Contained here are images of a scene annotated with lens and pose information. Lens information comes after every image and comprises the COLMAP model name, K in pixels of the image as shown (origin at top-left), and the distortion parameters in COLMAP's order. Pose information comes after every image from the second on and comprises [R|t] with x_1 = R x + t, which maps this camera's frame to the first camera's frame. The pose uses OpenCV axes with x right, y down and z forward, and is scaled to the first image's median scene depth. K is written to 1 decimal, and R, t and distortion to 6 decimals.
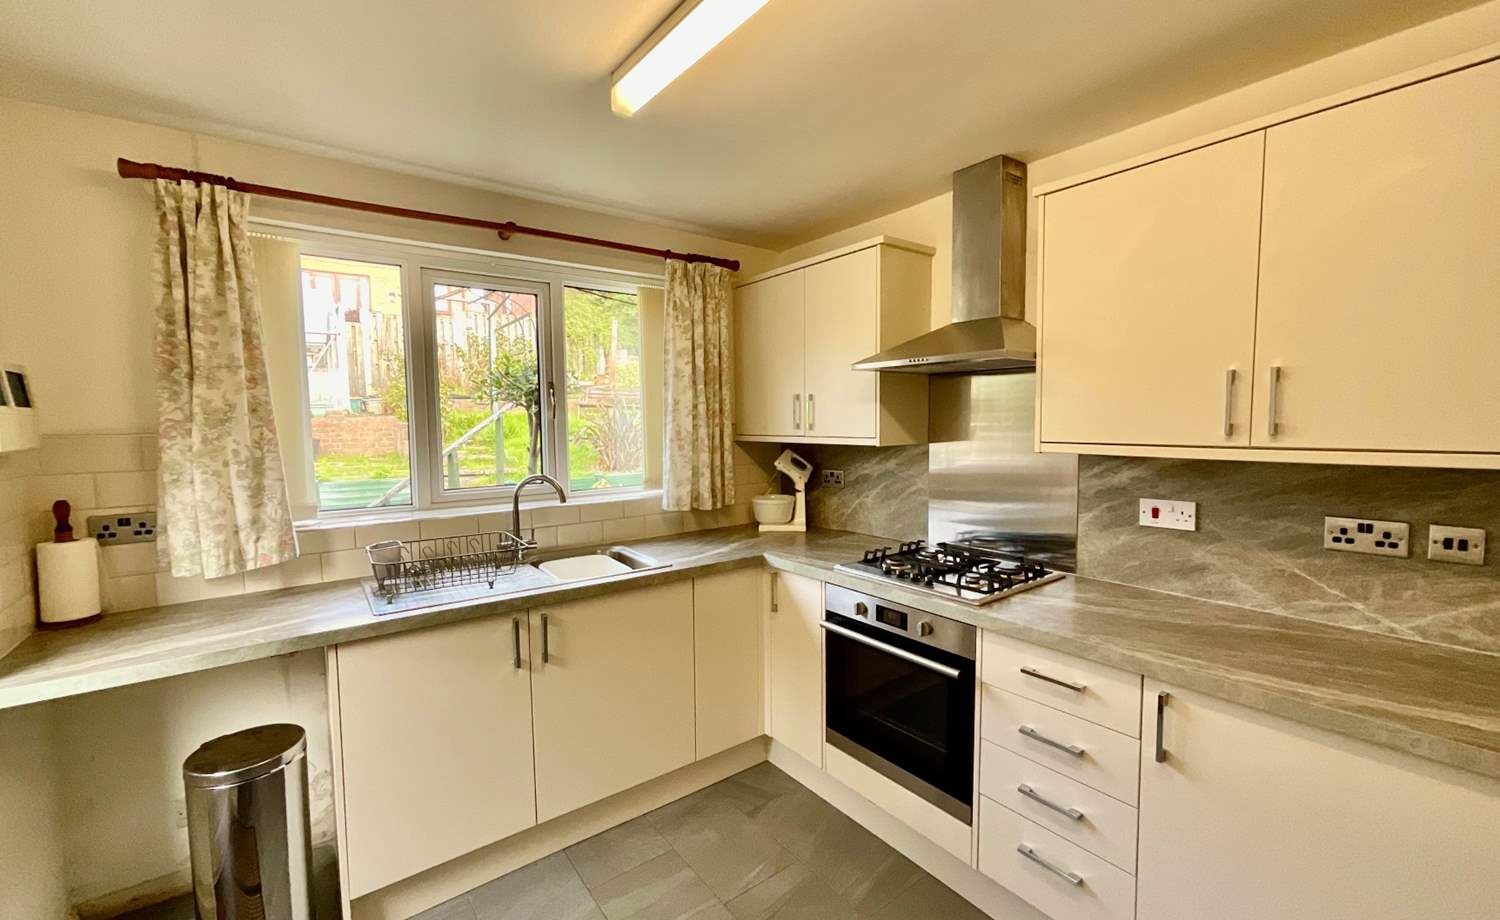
lens RADIAL K [[603.2, 0, 757.1], [0, 603.2, 461.9], [0, 0, 1]] dist [0.001728, 0.000484]
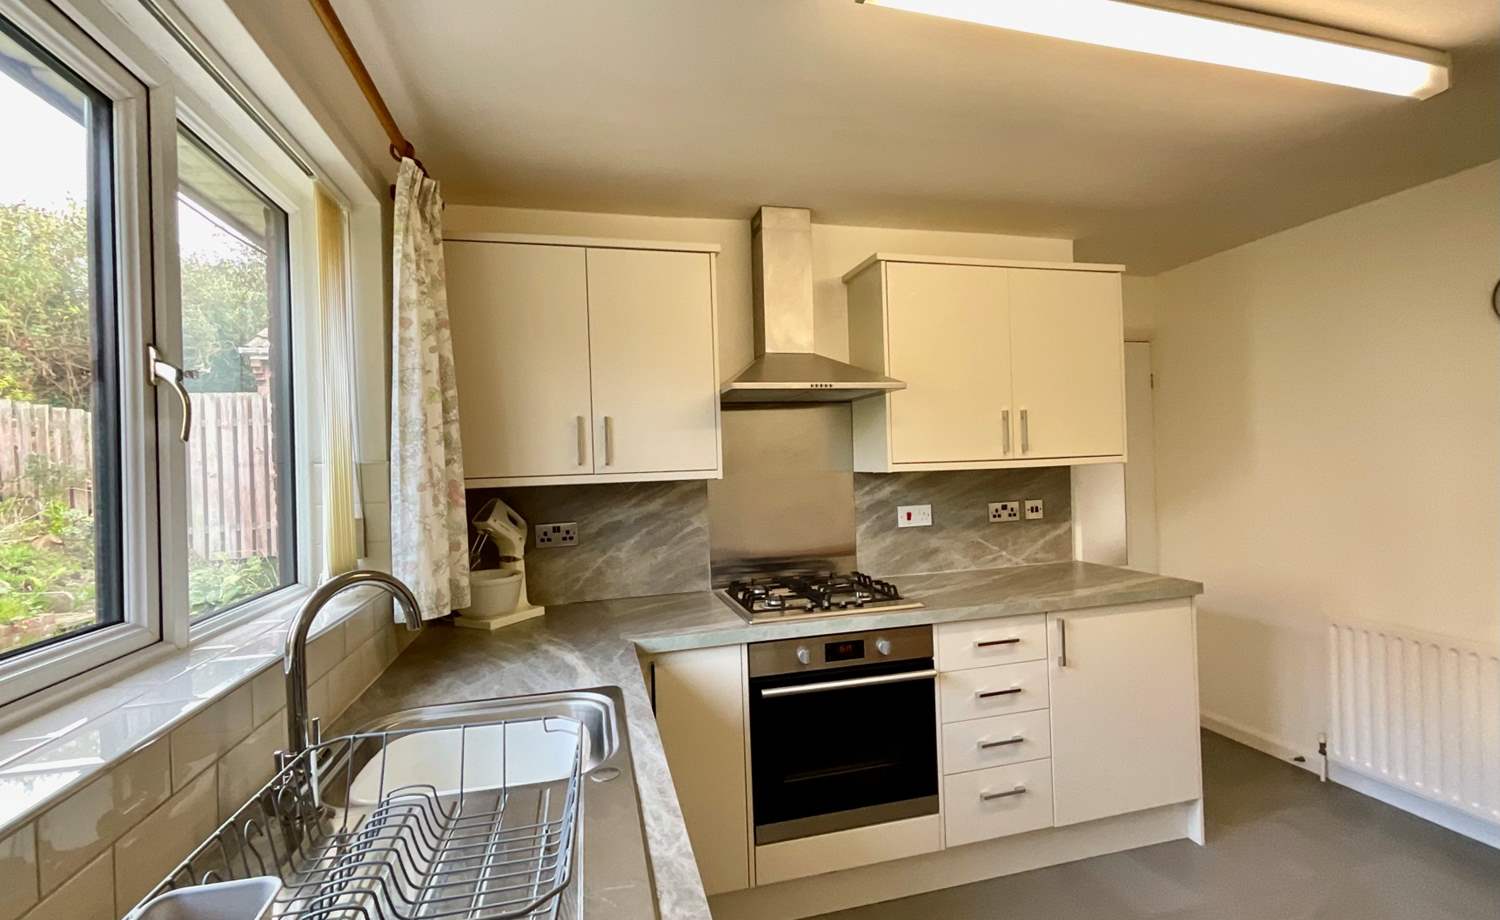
lens RADIAL K [[665.3, 0, 750.1], [0, 665.3, 467.7], [0, 0, 1]] dist [0.011429, 0.000228]
pose [[0.393261, -0.009442, 0.919378, -0.775123], [0.093842, 0.995137, -0.029921, -0.010937], [-0.914625, 0.098043, 0.392235, 0.678031]]
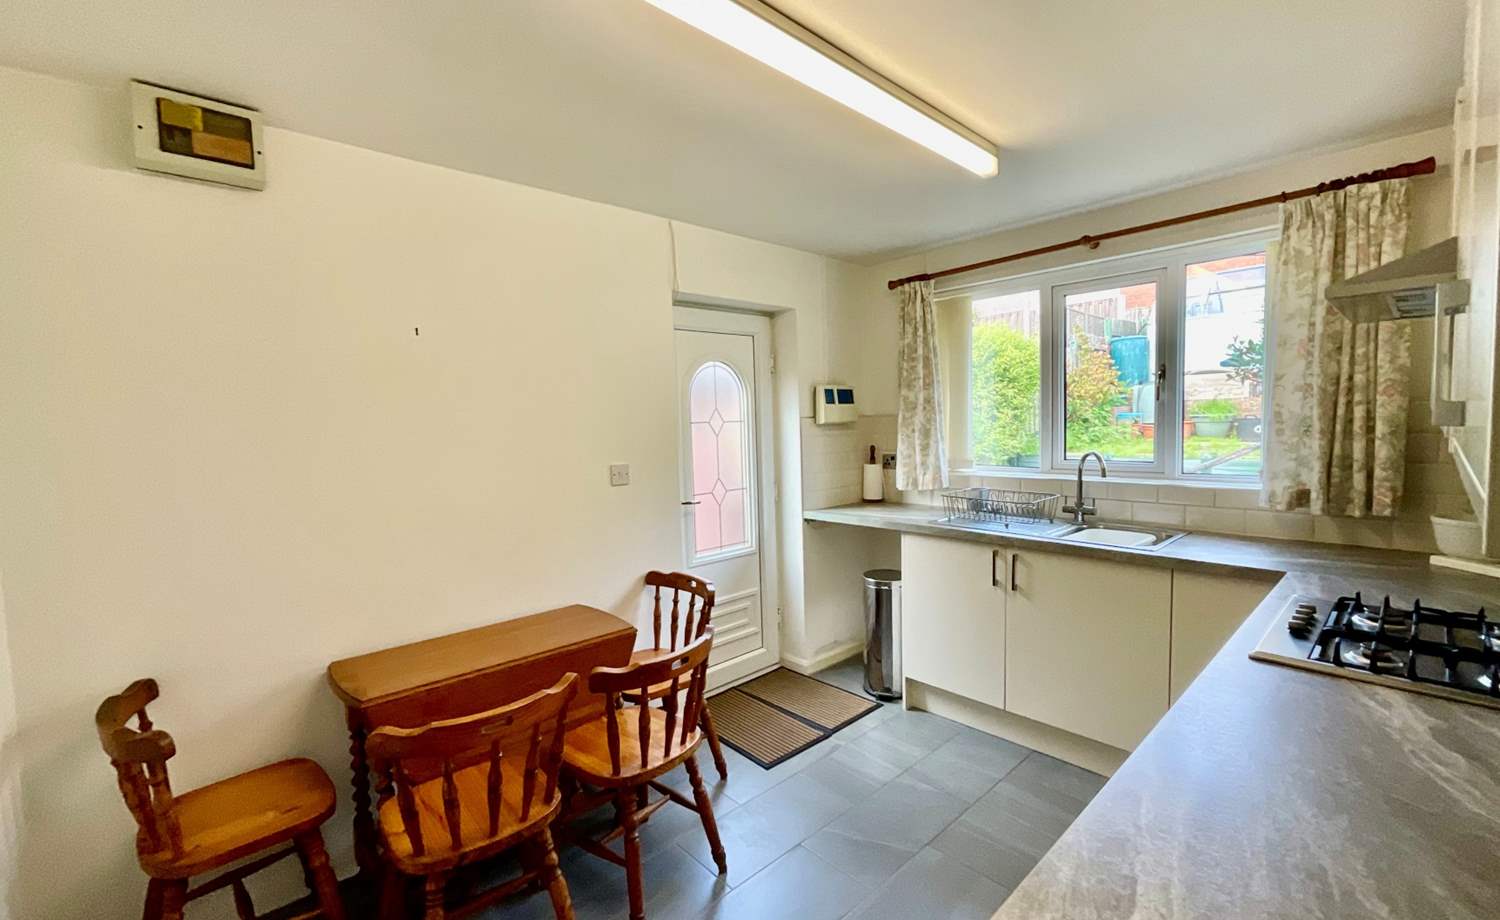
lens RADIAL K [[618.0, 0, 715.3], [0, 618.0, 461.7], [0, 0, 1]] dist [-0.000281, -0.000158]
pose [[0.067553, 0.078782, -0.994600, 0.895989], [-0.044520, 0.996123, 0.075879, -0.018159], [0.996722, 0.039154, 0.070799, 0.241651]]
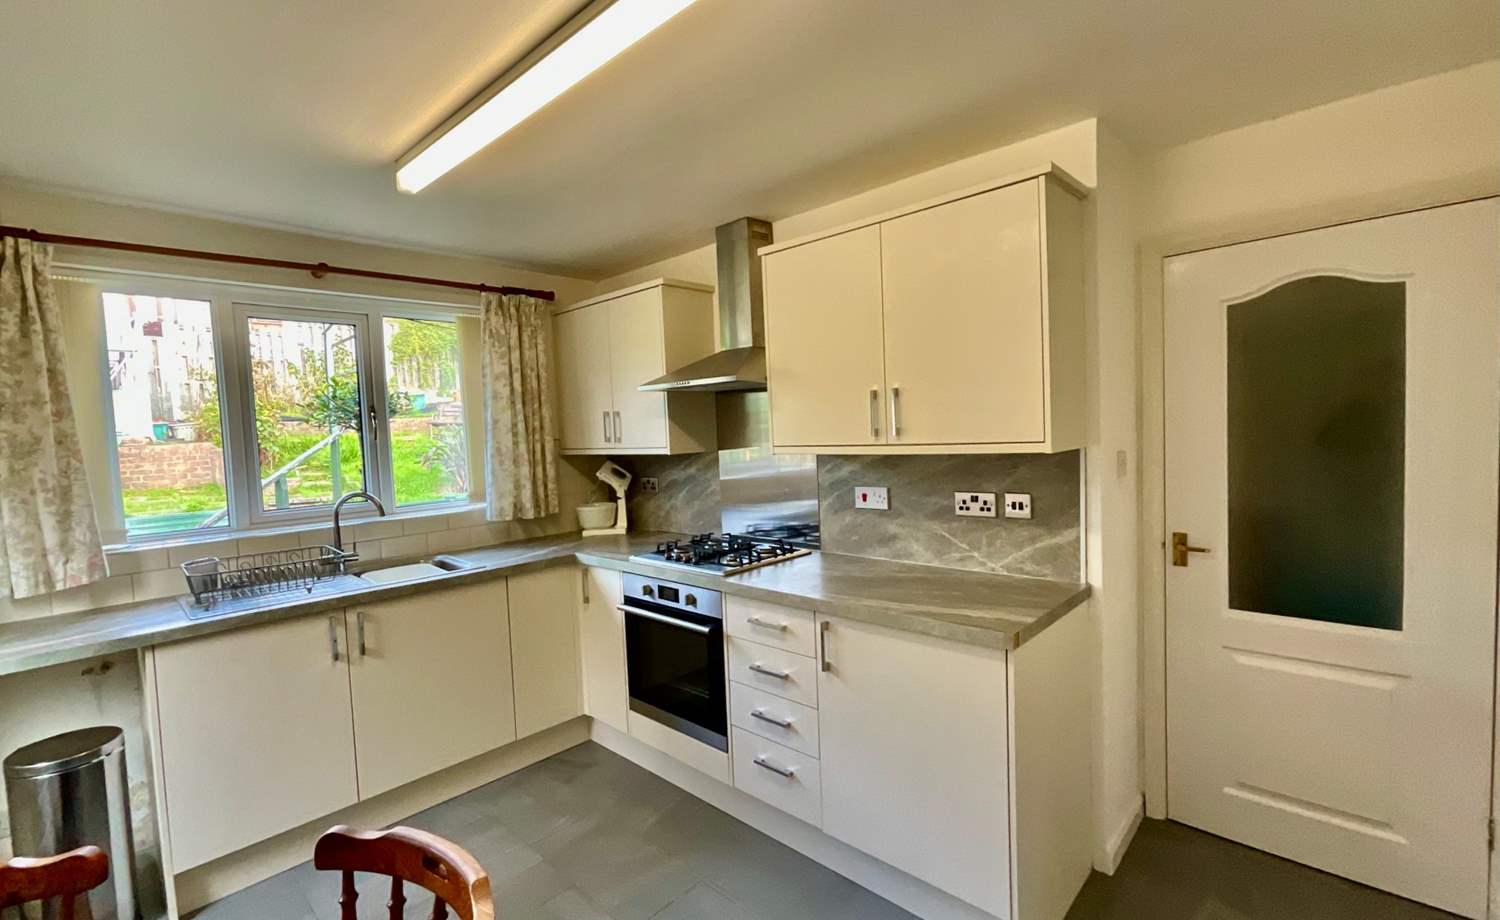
lens RADIAL K [[647.0, 0, 753.9], [0, 647.0, 462.4], [0, 0, 1]] dist [0.003450, 0.000076]
pose [[0.987377, -0.038427, 0.153653, 0.197760], [0.041771, 0.998954, -0.018593, 0.023087], [-0.152778, 0.024777, 0.987950, -0.316593]]
